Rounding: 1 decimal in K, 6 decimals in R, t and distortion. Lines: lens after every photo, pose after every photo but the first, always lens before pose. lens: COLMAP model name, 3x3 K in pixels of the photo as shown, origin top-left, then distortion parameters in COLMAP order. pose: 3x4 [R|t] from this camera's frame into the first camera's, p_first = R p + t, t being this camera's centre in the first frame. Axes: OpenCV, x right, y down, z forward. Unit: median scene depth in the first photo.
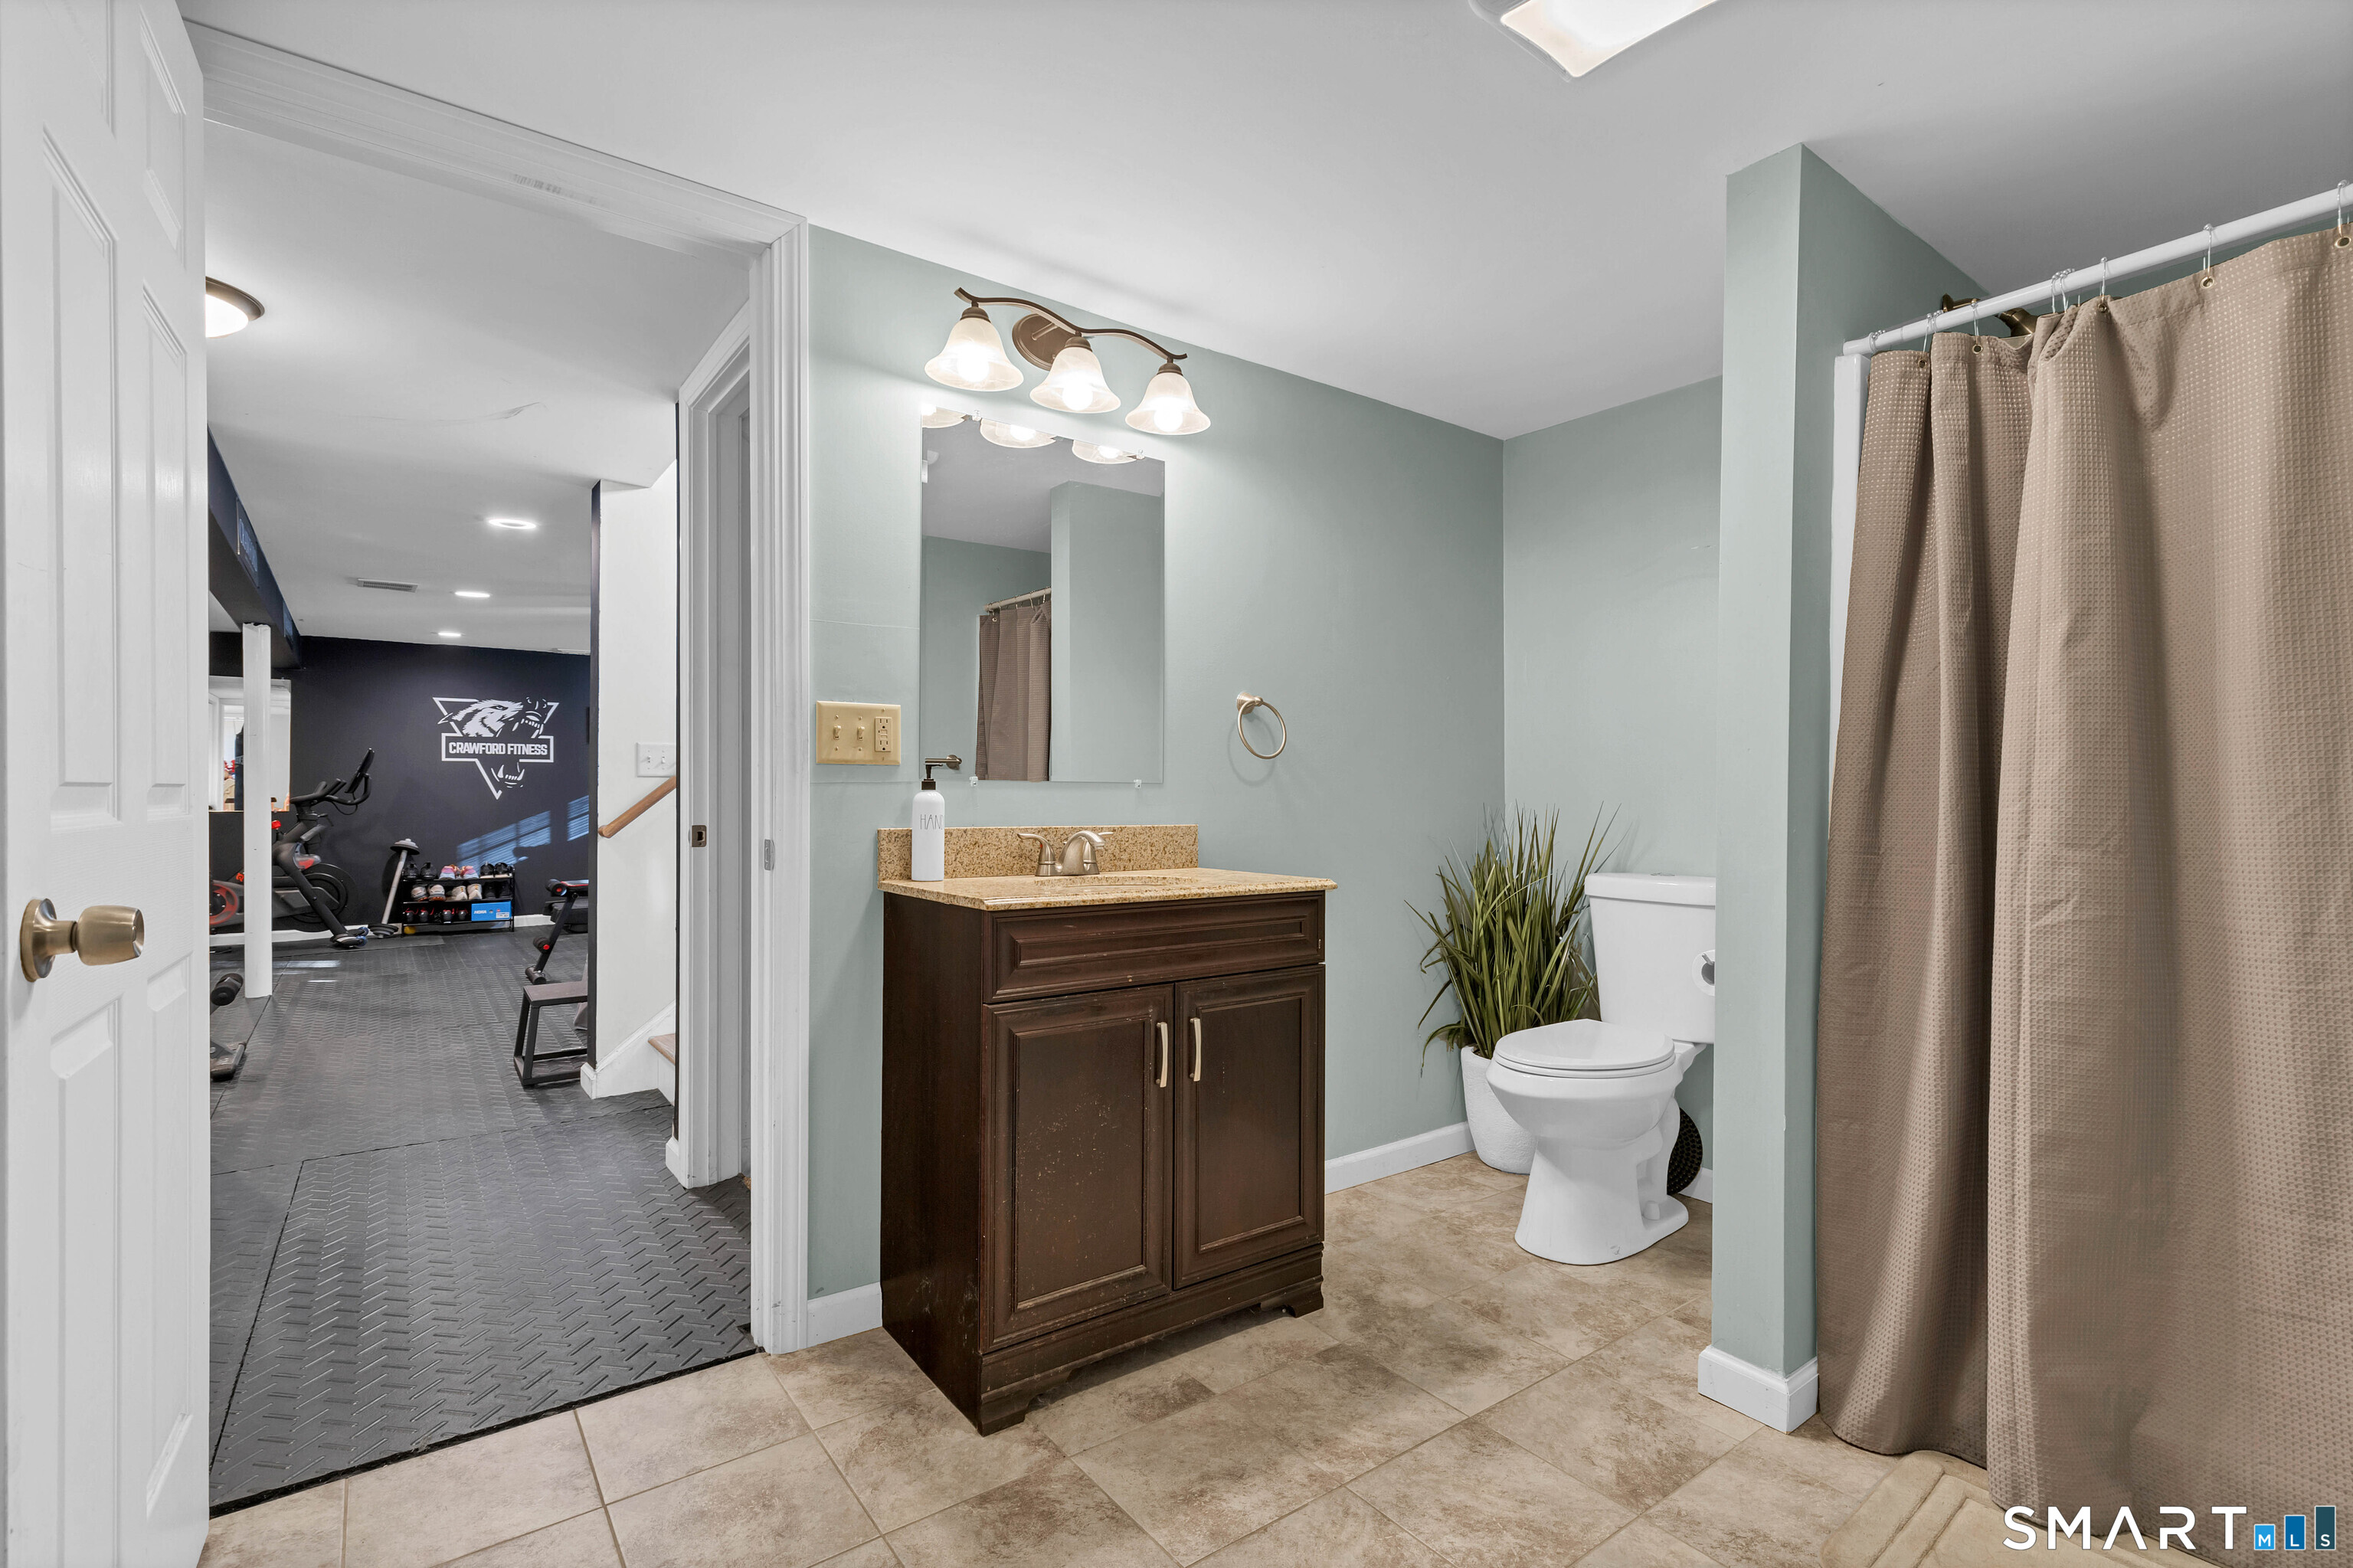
lens RADIAL K [[1081.1, 0, 1173.3], [0, 1081.1, 790.1], [0, 0, 1]] dist [-0.011137, -0.000683]
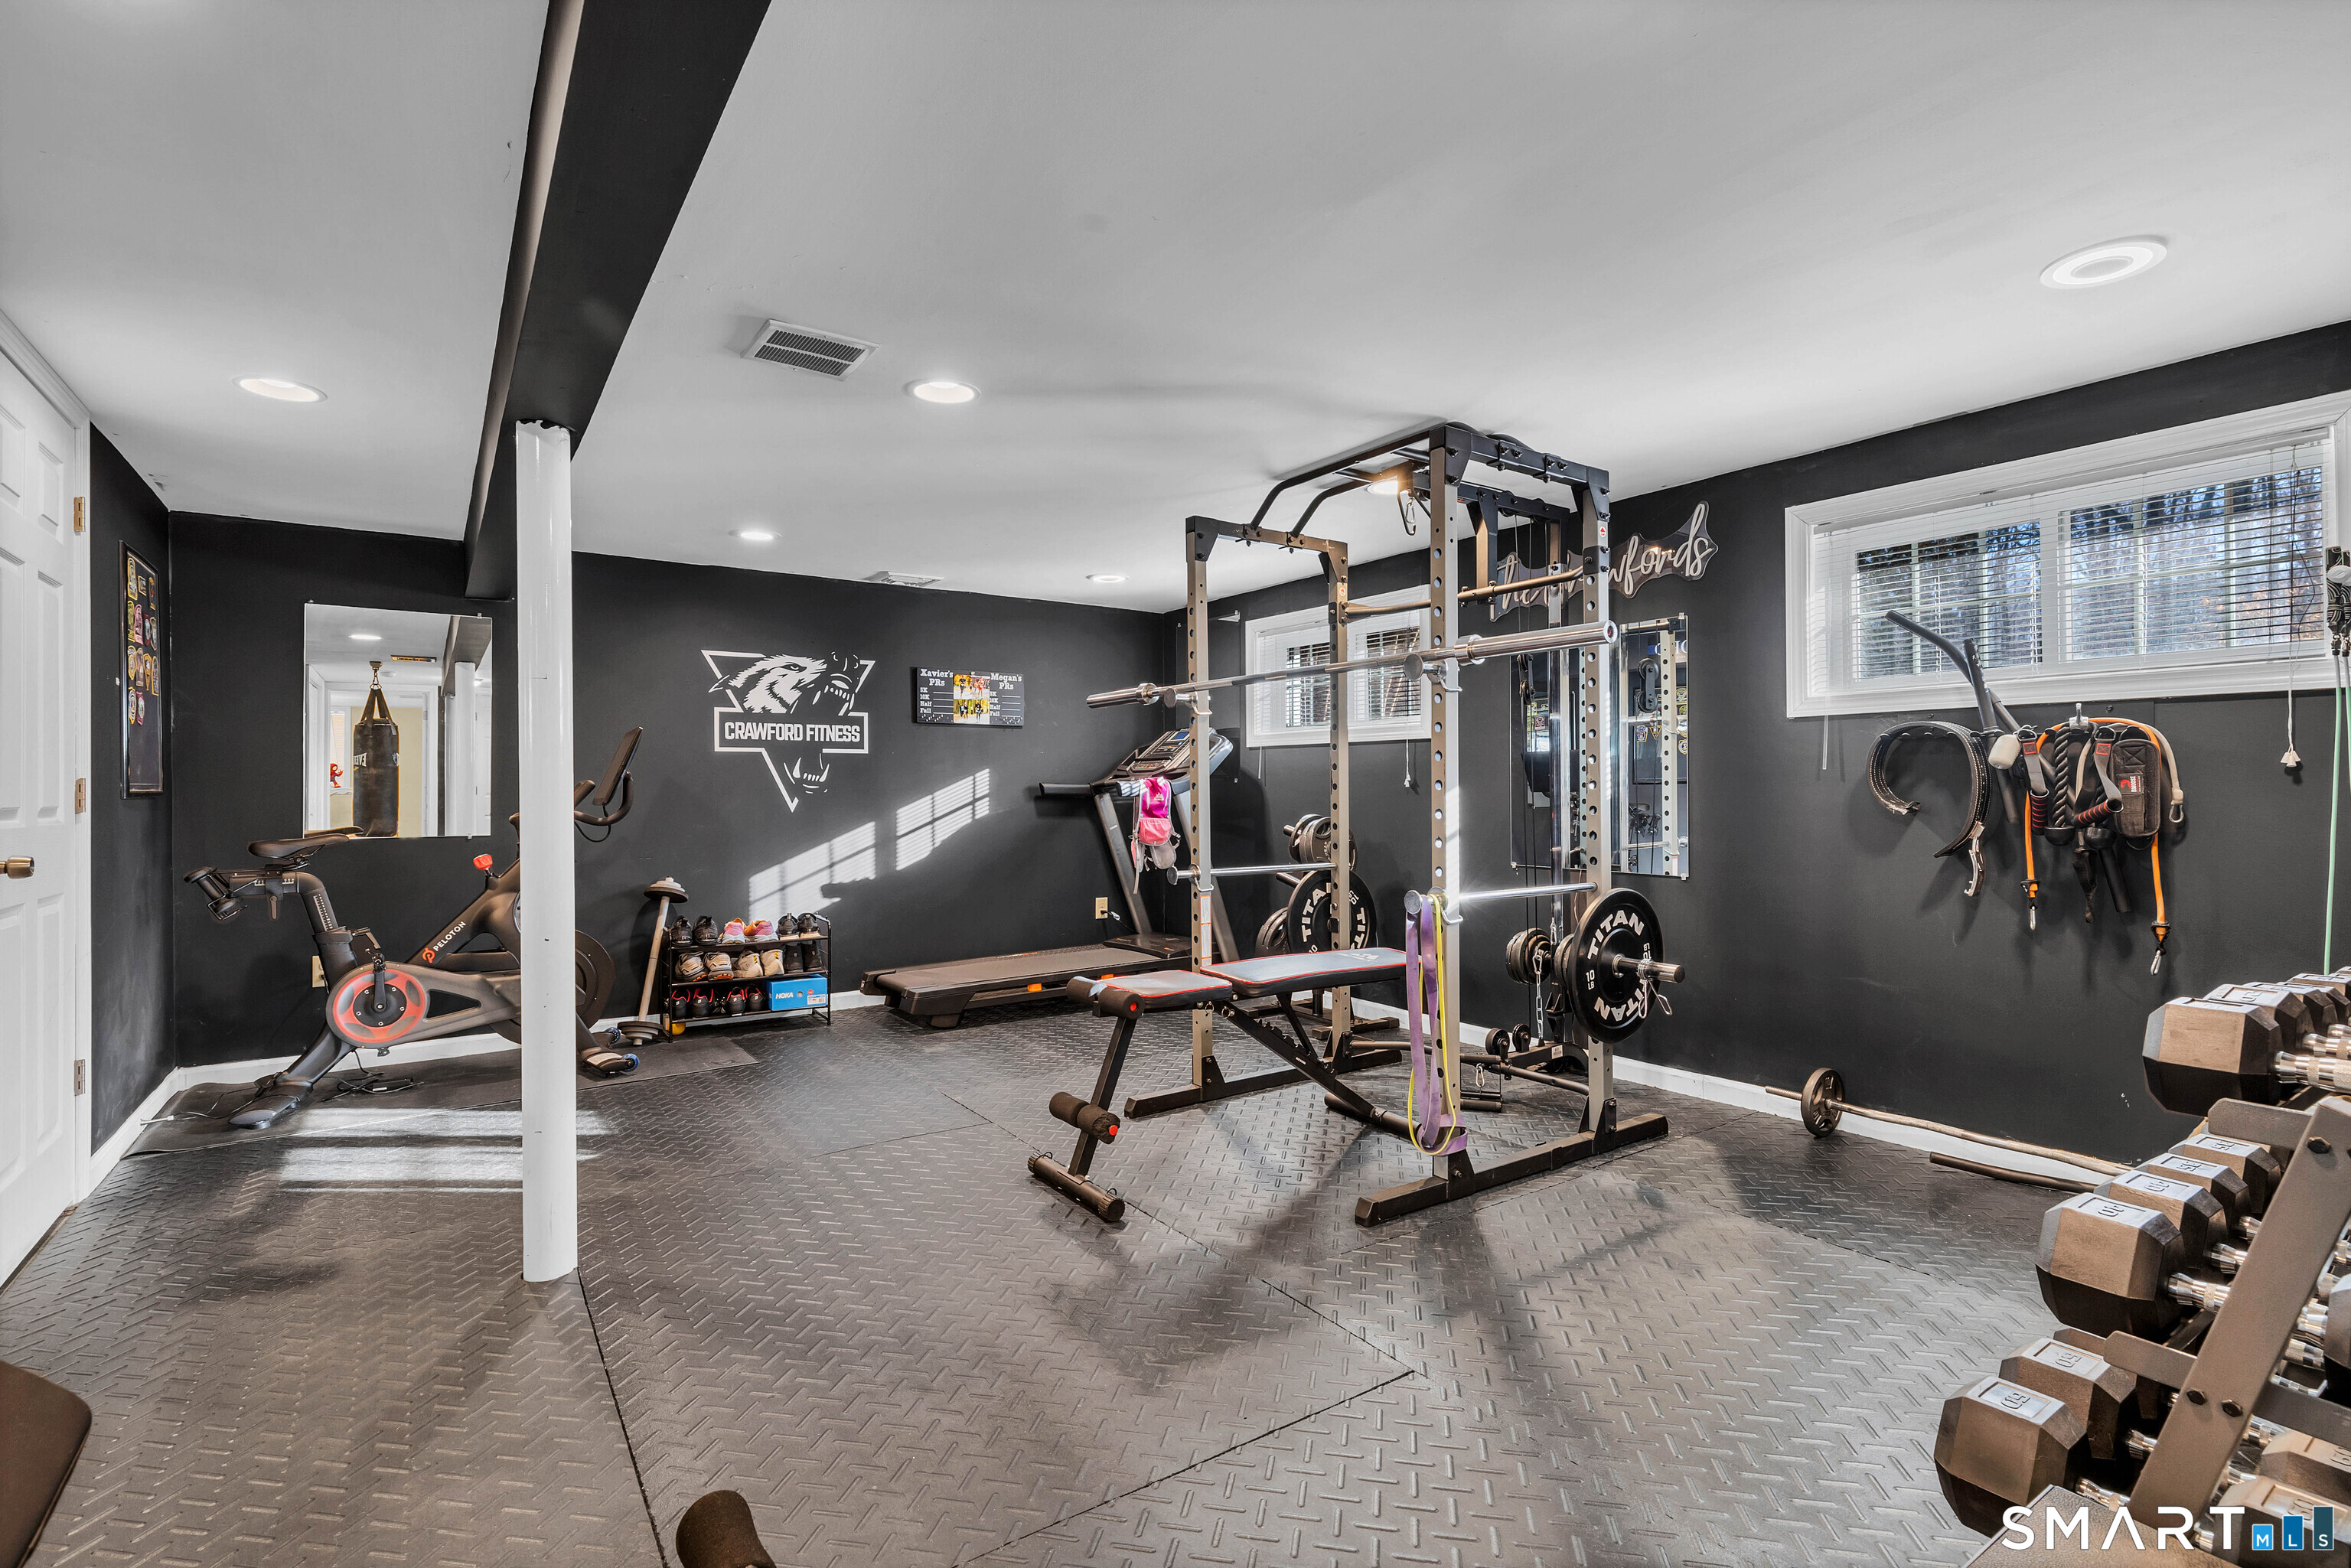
lens RADIAL K [[1080.1, 0, 1177.3], [0, 1080.1, 784.2], [0, 0, 1]] dist [-0.011137, -0.000683]
pose [[0.999305, -0.010439, -0.035774, -0.386691], [0.010155, 0.999915, -0.008130, -0.000292], [0.035856, 0.007761, 0.999327, 0.381220]]
